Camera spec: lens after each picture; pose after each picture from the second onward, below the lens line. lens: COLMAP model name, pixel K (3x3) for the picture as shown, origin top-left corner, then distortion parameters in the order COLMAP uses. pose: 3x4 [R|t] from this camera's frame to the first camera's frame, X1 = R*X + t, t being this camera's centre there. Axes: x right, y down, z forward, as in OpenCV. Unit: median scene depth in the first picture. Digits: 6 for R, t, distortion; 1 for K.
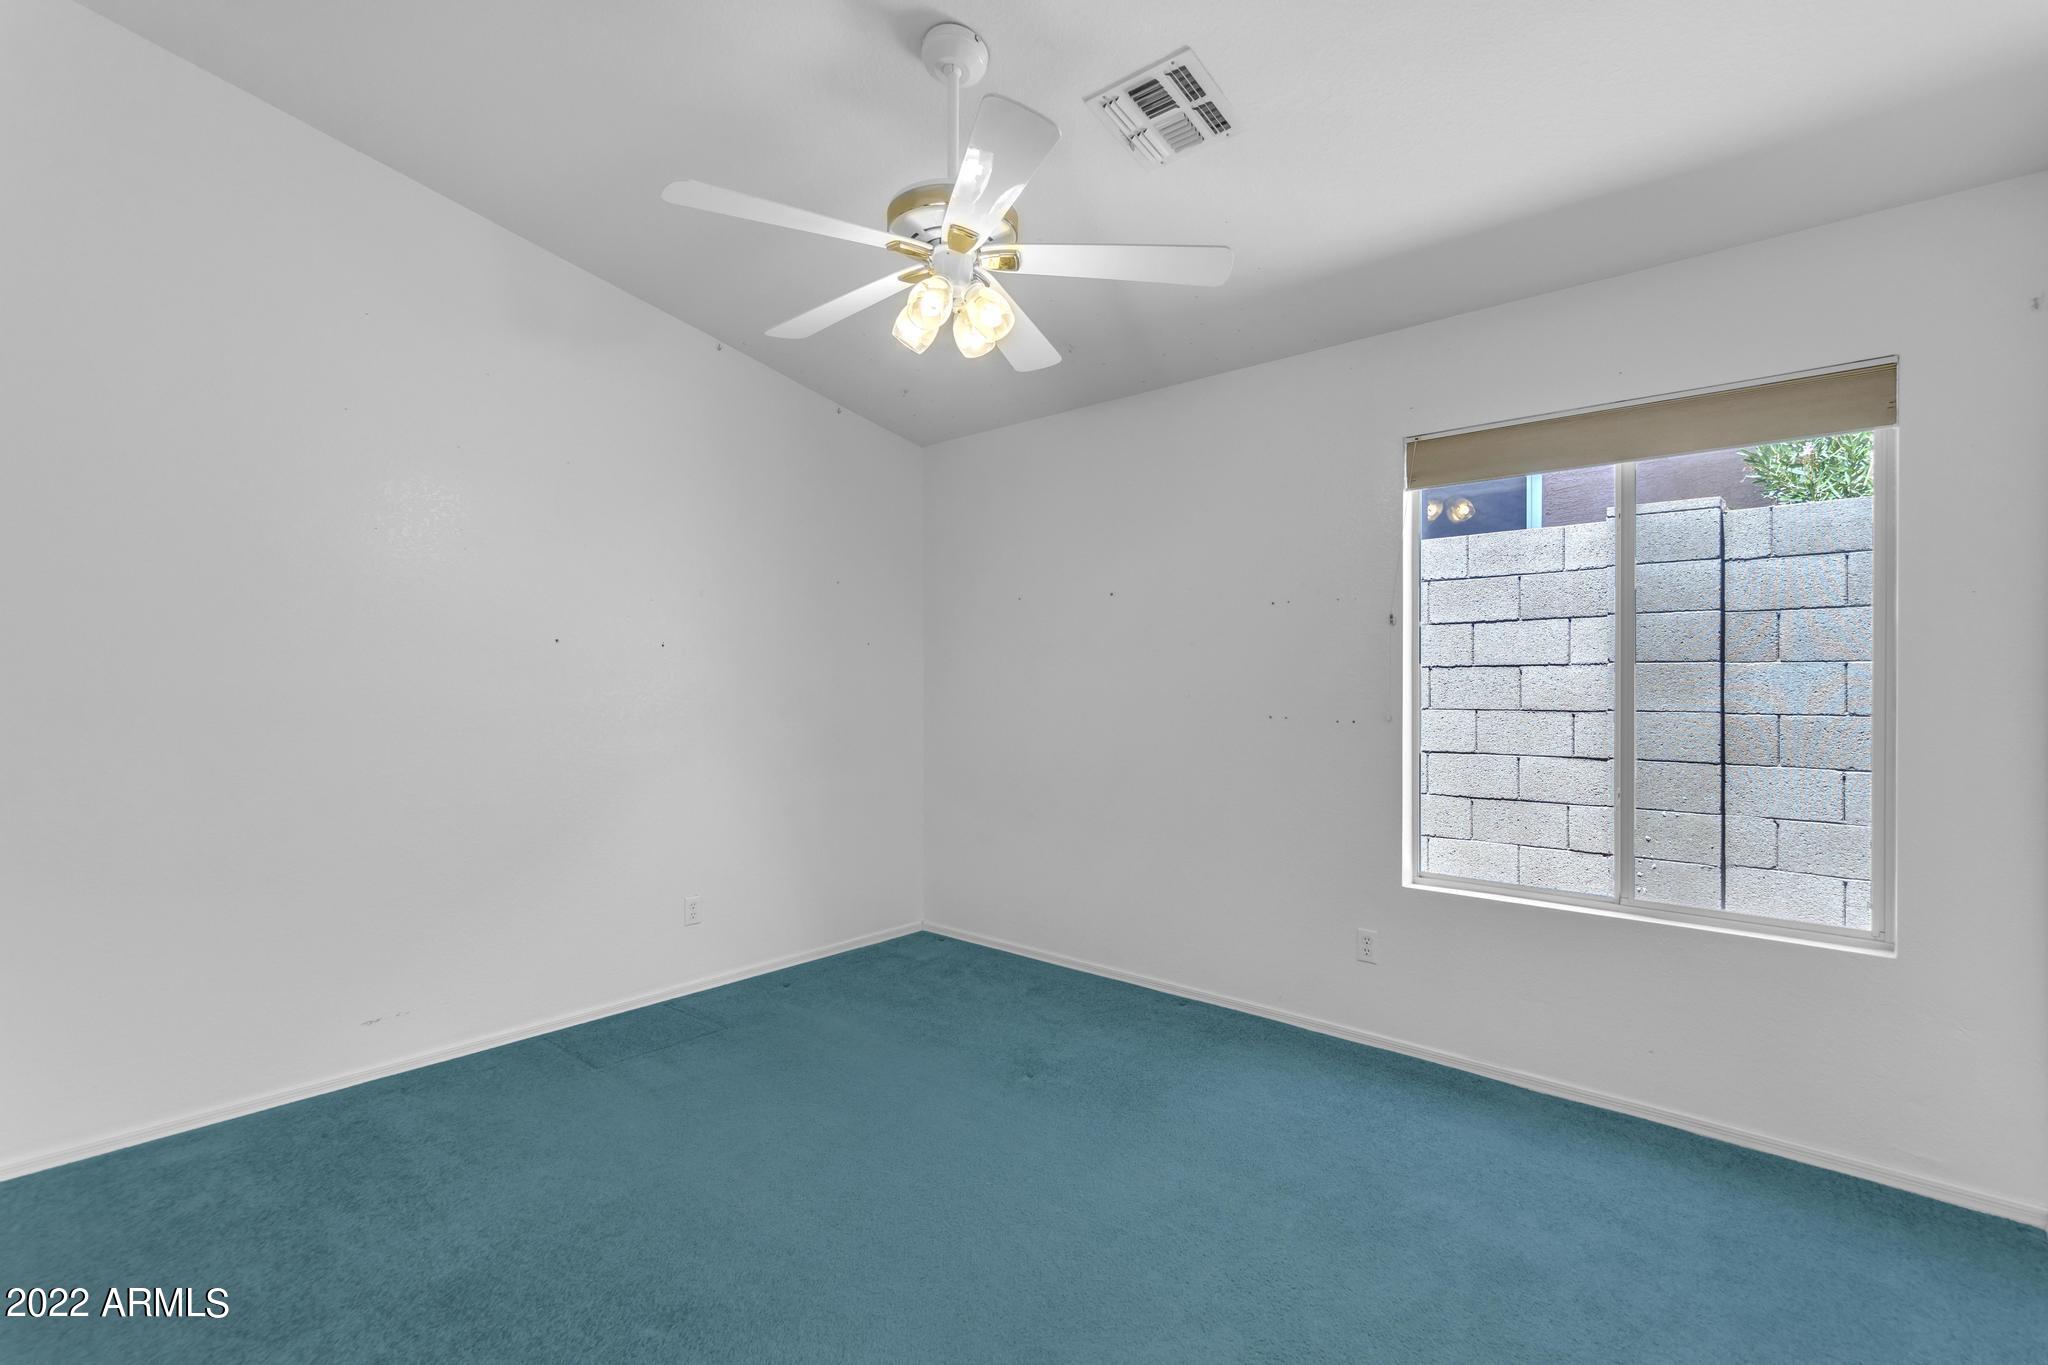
lens RADIAL K [[941.4, 0, 1018.4], [0, 941.4, 684.9], [0, 0, 1]] dist [0.003268, -0.000226]
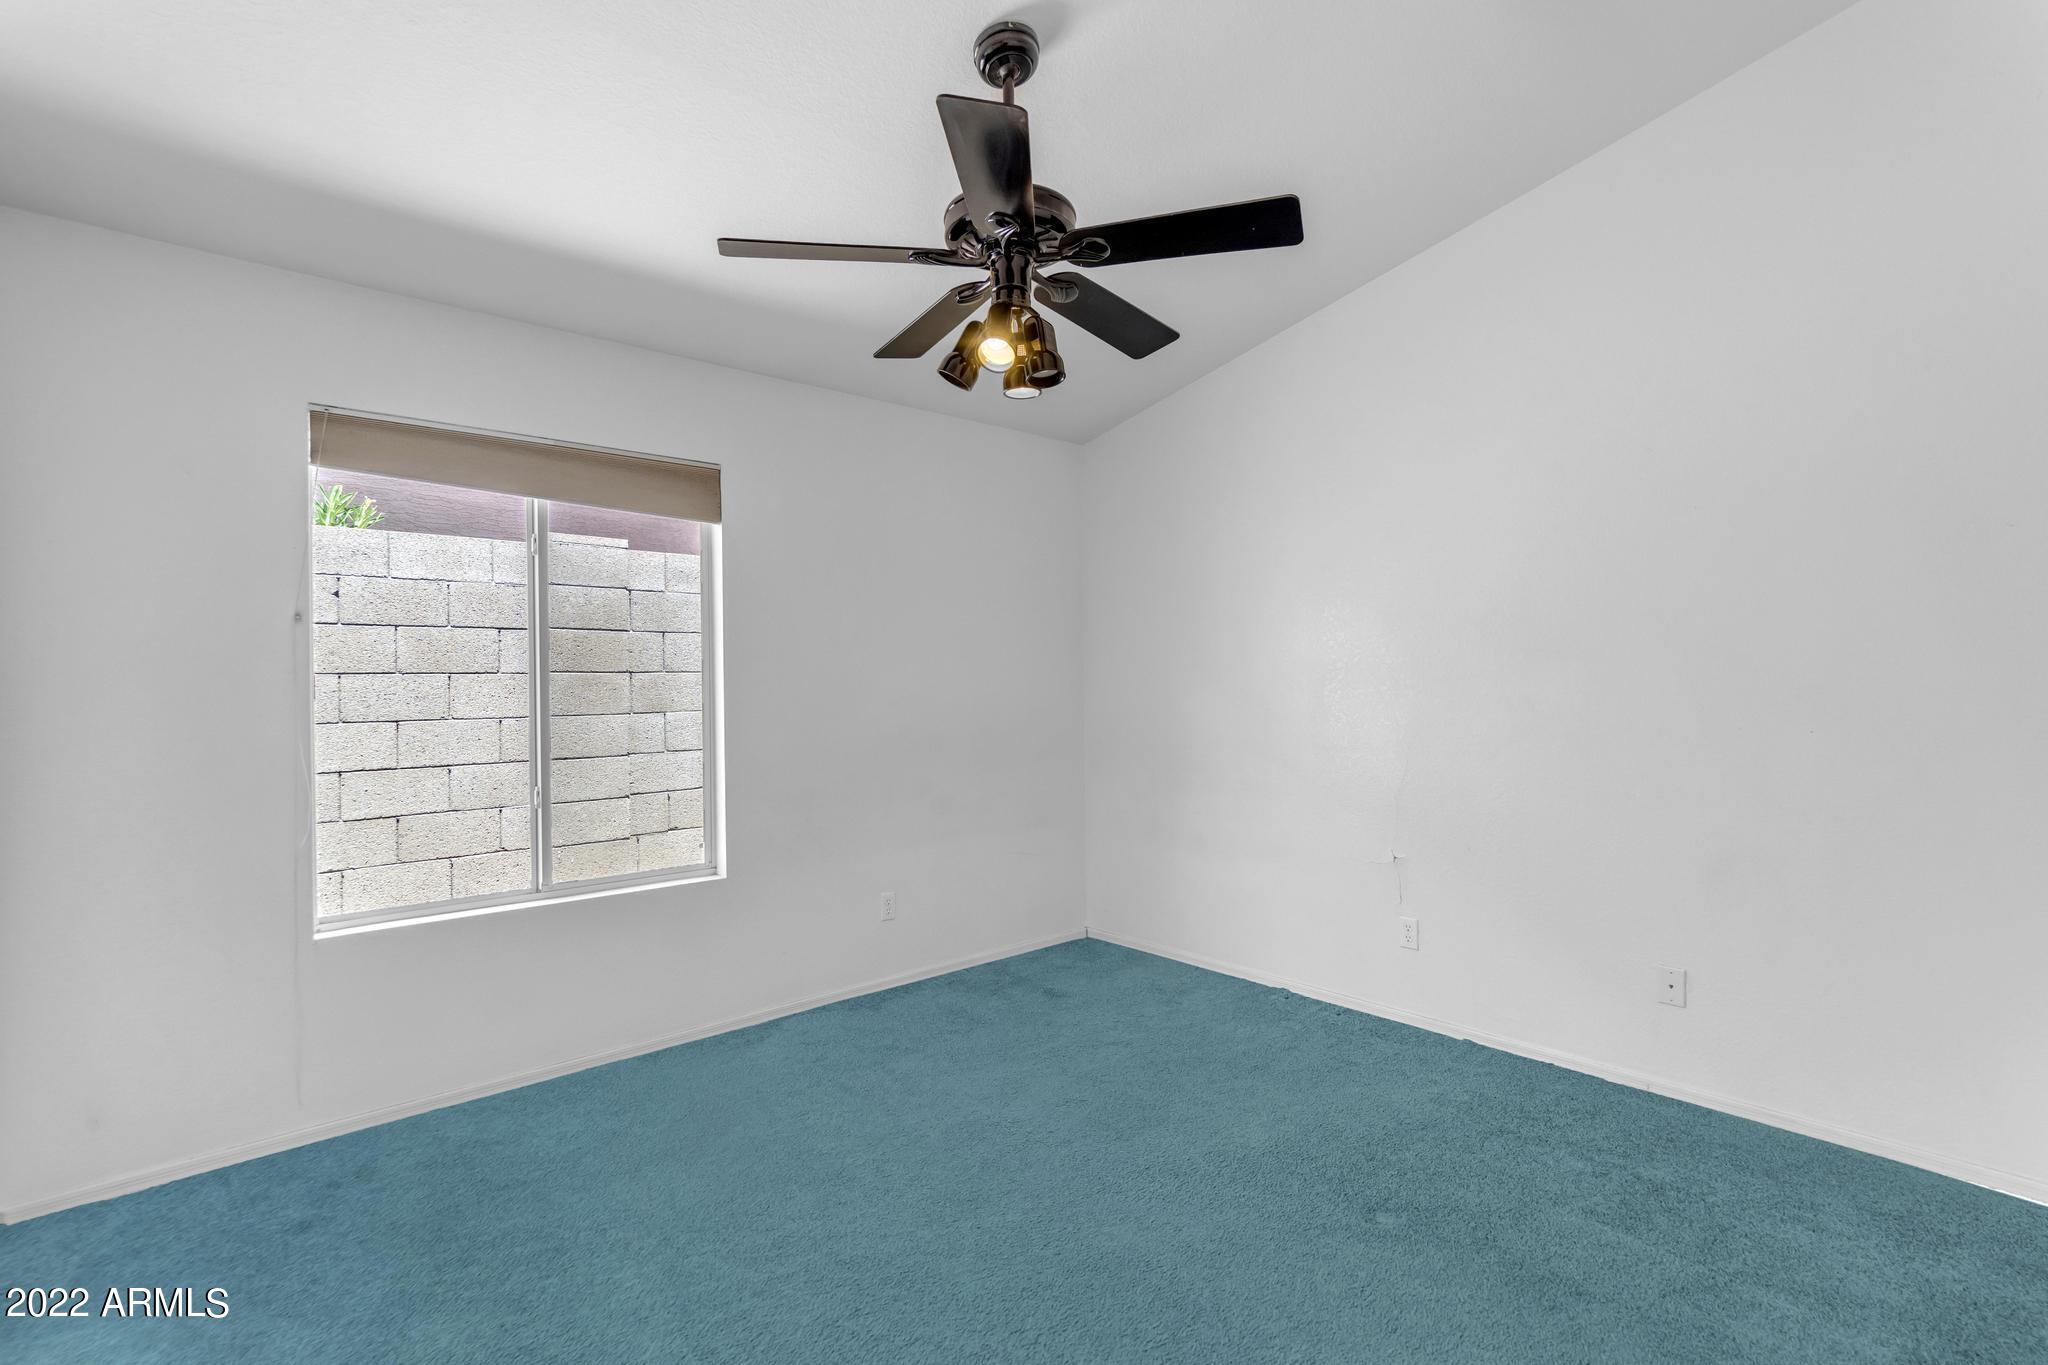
lens RADIAL K [[941.4, 0, 1018.4], [0, 941.4, 684.9], [0, 0, 1]] dist [0.003268, -0.000226]
pose [[0.082598, -0.000729, 0.996583, -0.411184], [0.025737, 0.999668, -0.001402, 0.005247], [-0.996251, 0.025765, 0.082589, 0.341620]]
